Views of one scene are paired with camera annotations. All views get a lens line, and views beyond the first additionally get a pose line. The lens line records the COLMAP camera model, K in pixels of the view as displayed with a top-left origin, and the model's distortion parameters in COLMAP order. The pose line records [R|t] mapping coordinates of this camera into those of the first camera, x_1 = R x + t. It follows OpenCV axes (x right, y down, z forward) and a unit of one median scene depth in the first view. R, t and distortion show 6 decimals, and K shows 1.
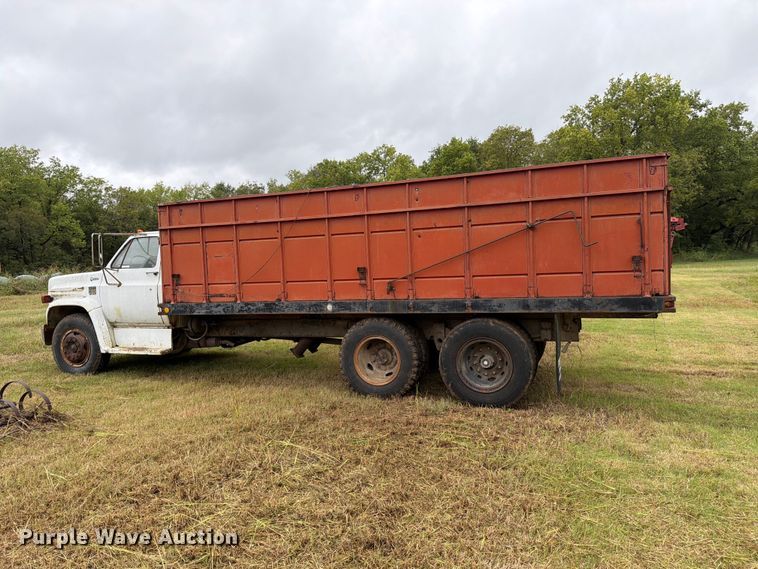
lens RADIAL K [[535.1, 0, 377.5], [0, 535.1, 287.3], [0, 0, 1]] dist [0.066861, -0.078838]
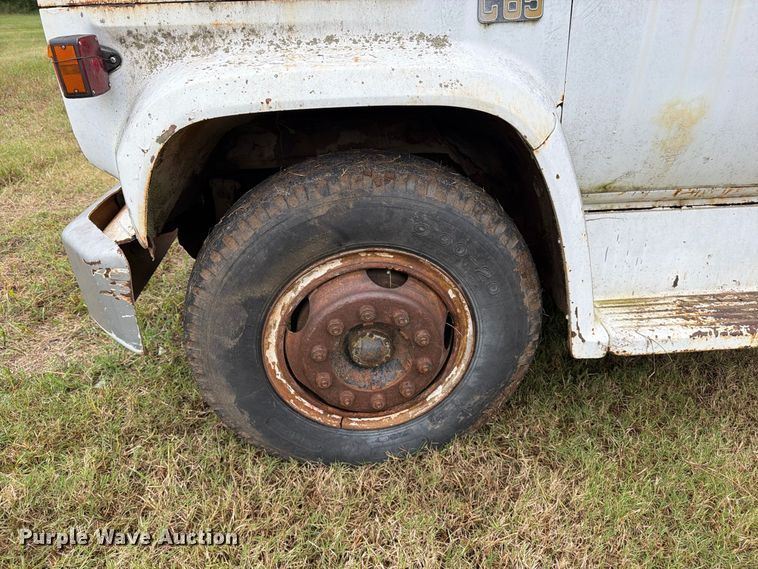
lens RADIAL K [[535.1, 0, 377.5], [0, 535.1, 287.3], [0, 0, 1]] dist [0.066861, -0.078838]
pose [[0.893214, -0.186356, 0.409194, -0.649870], [0.002832, 0.912379, 0.409337, 0.019170], [-0.449622, -0.364467, 0.815478, 0.889847]]
